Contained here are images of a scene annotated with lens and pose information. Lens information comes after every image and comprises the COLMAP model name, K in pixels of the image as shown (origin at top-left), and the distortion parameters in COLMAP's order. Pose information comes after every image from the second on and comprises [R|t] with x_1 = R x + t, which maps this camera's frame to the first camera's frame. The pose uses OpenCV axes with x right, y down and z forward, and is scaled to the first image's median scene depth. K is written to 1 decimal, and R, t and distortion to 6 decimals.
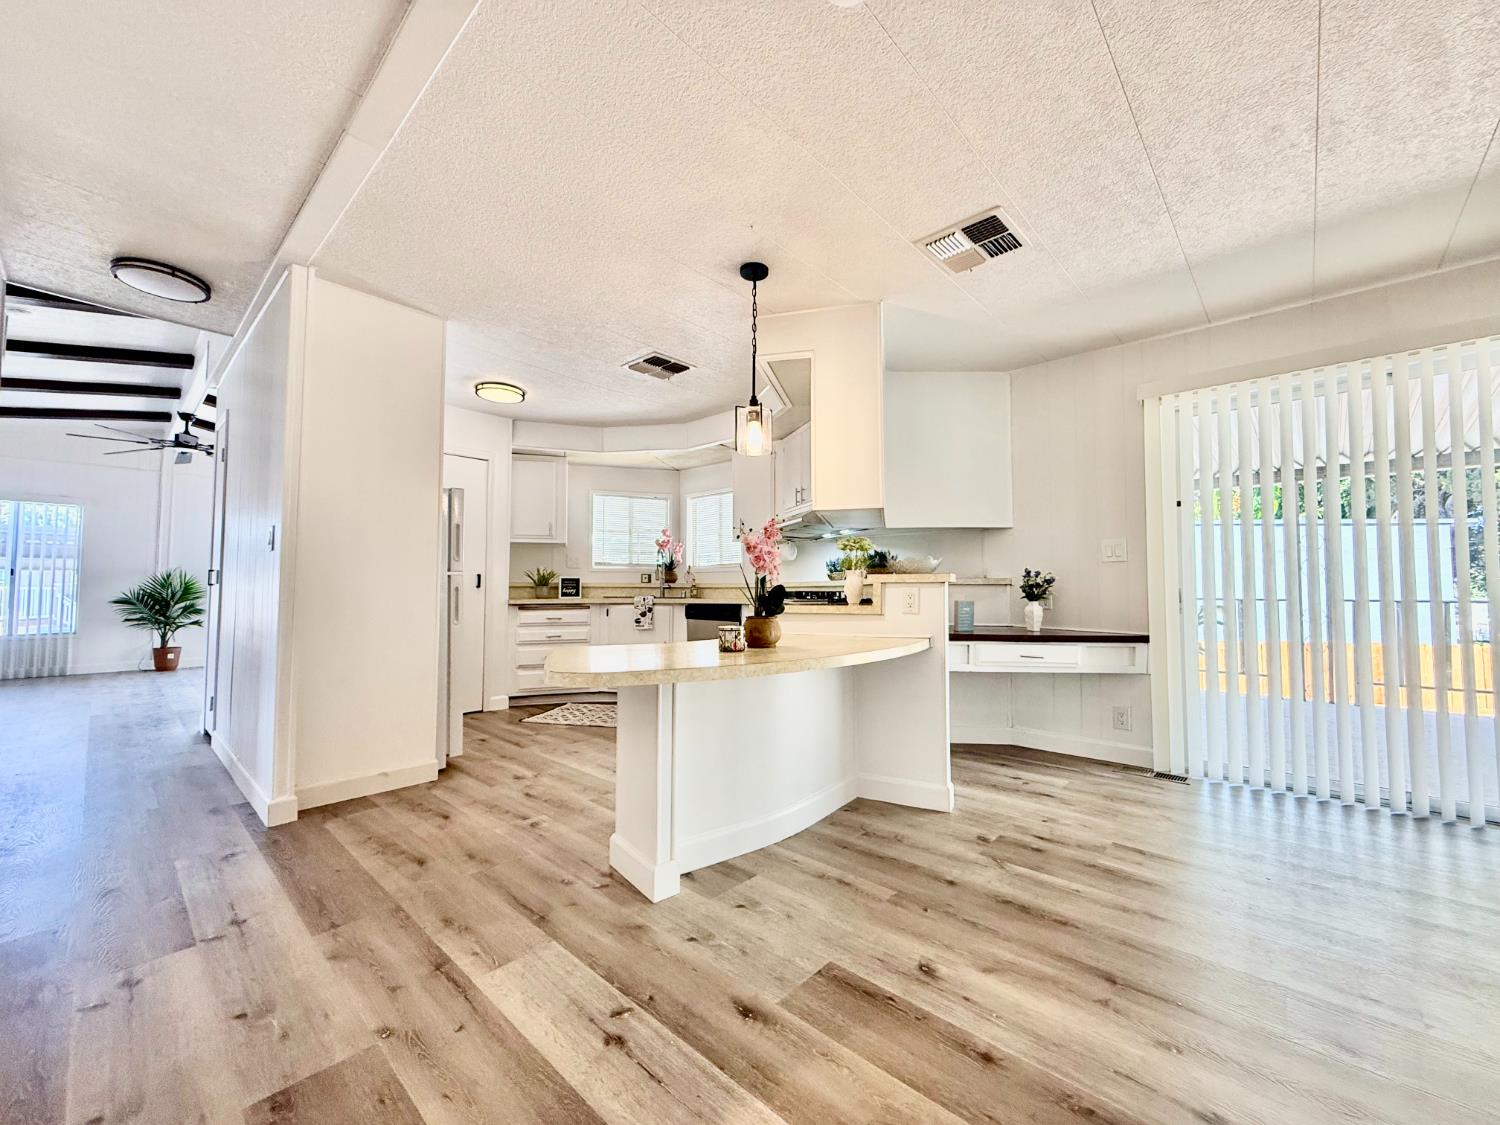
lens RADIAL K [[598.3, 0, 748.0], [0, 598.3, 562.8], [0, 0, 1]] dist [0.003113, -0.000697]
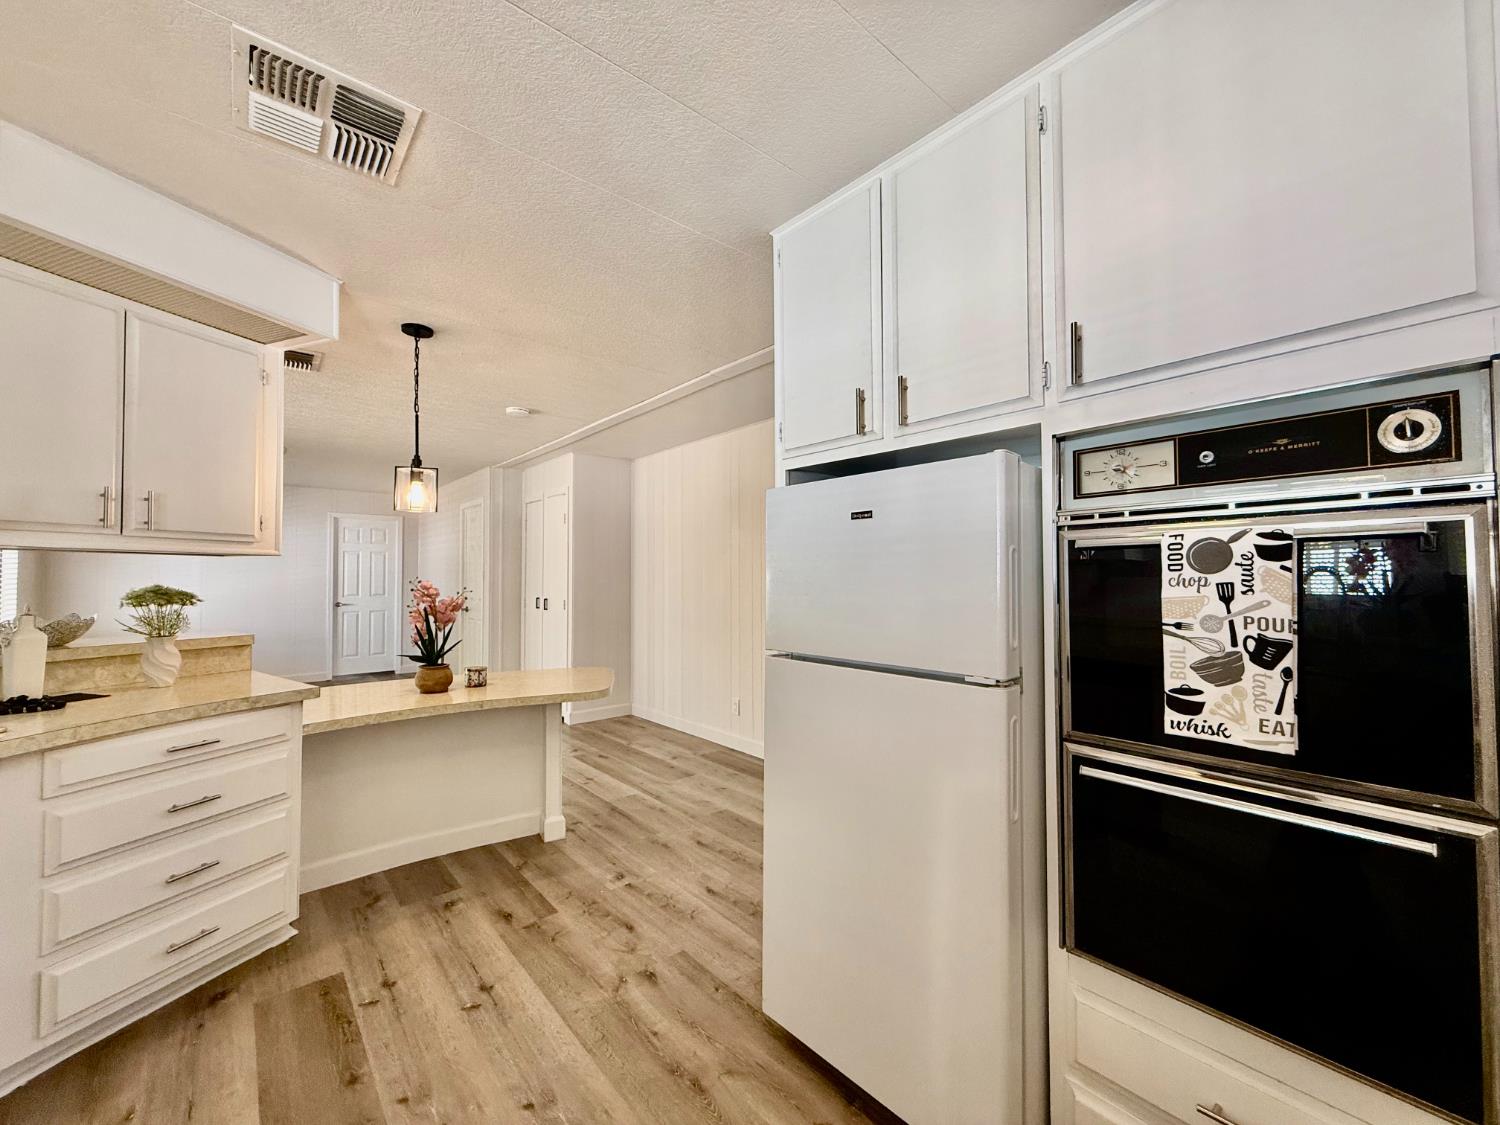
lens RADIAL K [[595.5, 0, 753.2], [0, 595.5, 565.0], [0, 0, 1]] dist [-0.002559, 0.000099]
pose [[-0.994500, 0.001685, 0.104723, -0.341898], [-0.004976, 0.997981, -0.063316, -0.017849], [-0.104618, -0.063489, -0.992484, 0.999097]]
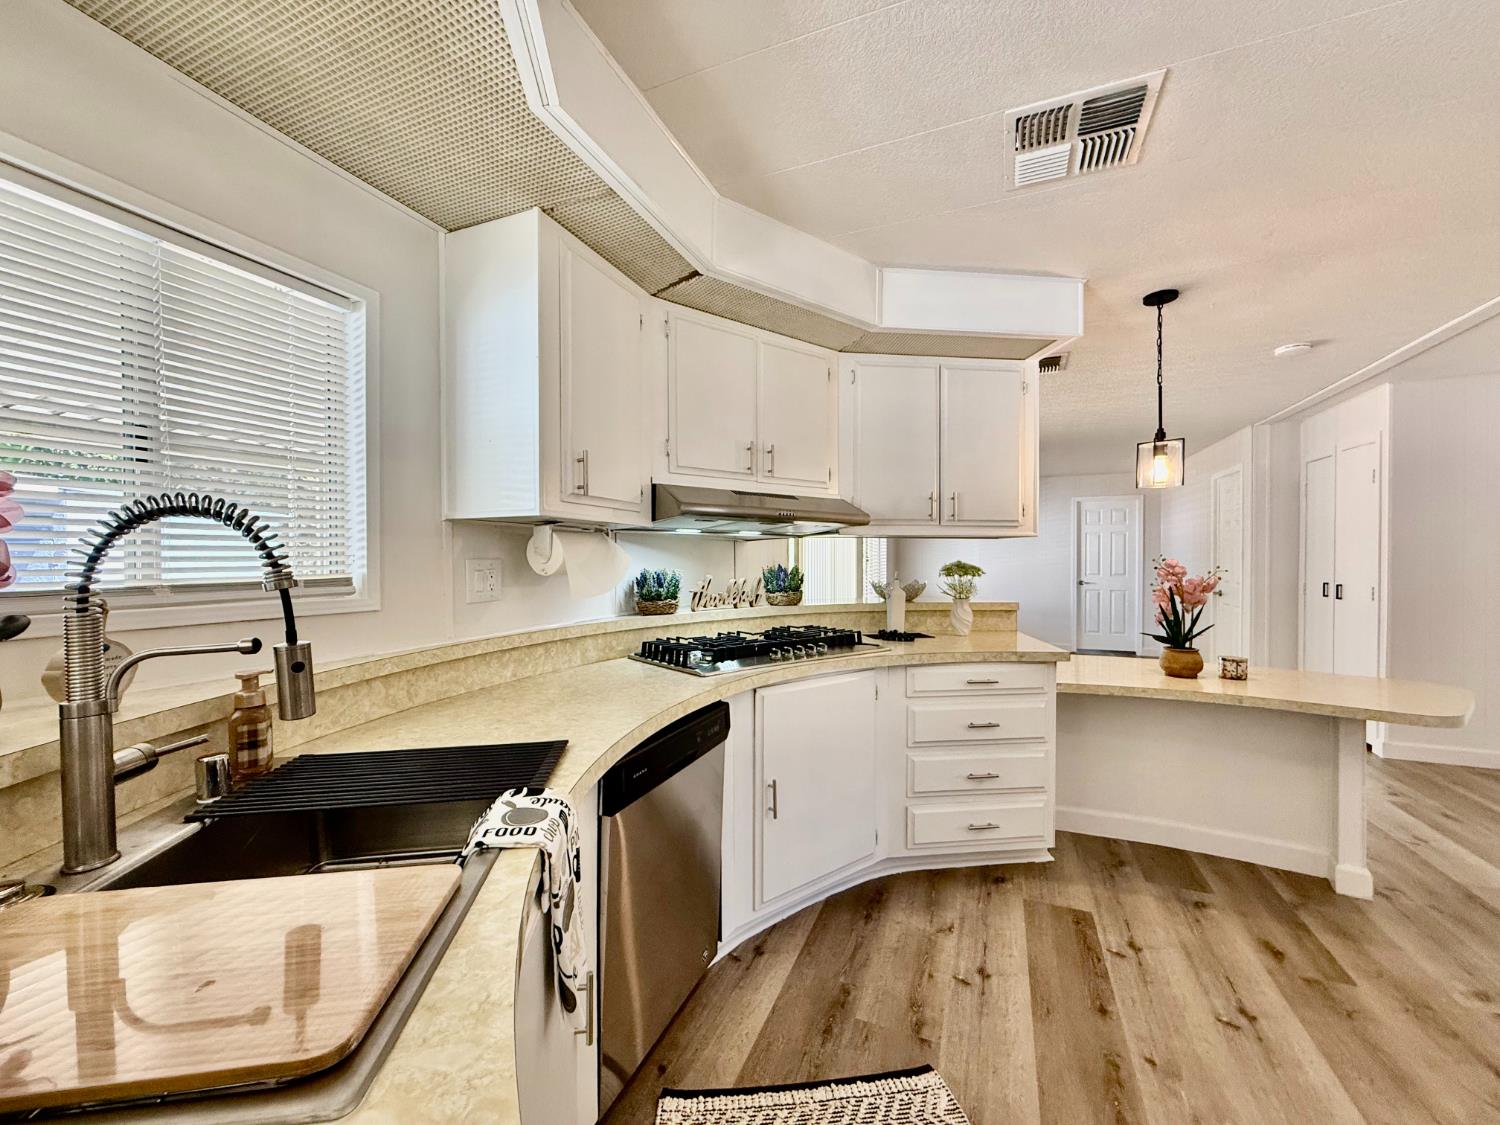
lens RADIAL K [[598.3, 0, 748.0], [0, 598.3, 562.8], [0, 0, 1]] dist [0.003113, -0.000697]
pose [[-0.343355, -0.009232, 0.939160, -0.352279], [-0.041985, 0.999103, -0.005528, -0.014063], [-0.938267, -0.041329, -0.343434, 1.016614]]
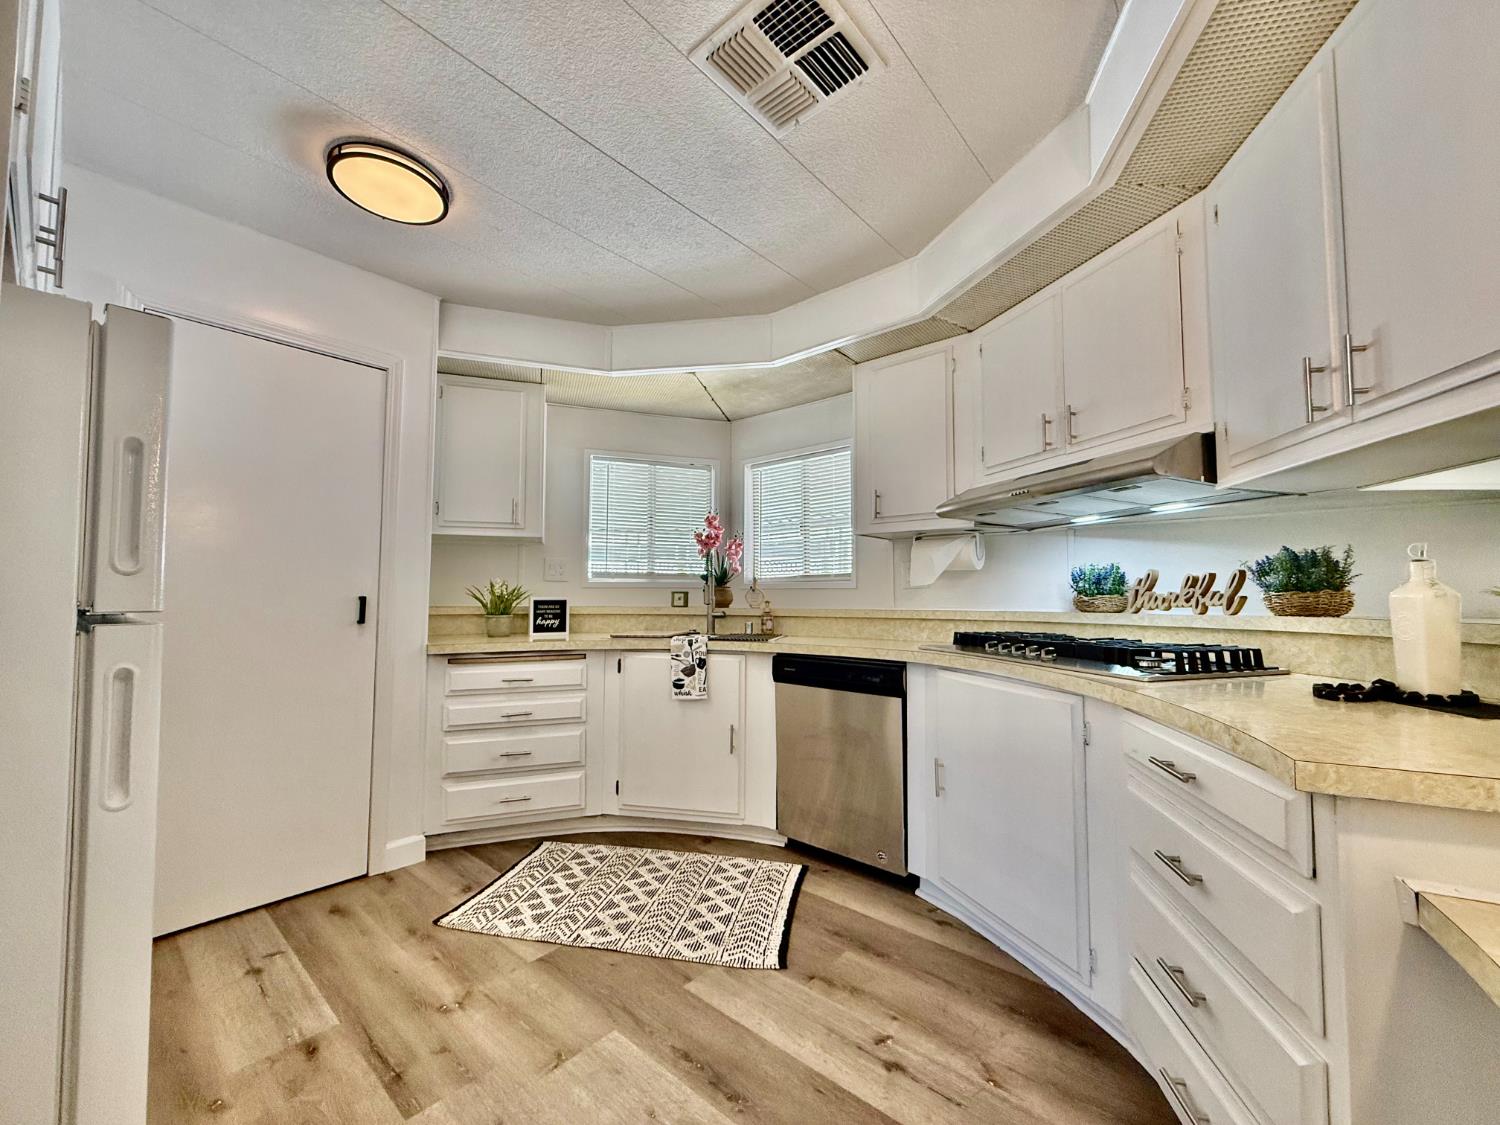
lens RADIAL K [[598.3, 0, 748.0], [0, 598.3, 562.8], [0, 0, 1]] dist [0.003113, -0.000697]
pose [[0.999538, 0.002947, 0.030267, -0.139089], [-0.002603, 0.999932, -0.011392, -0.003645], [-0.030298, 0.011308, 0.999477, 0.469634]]
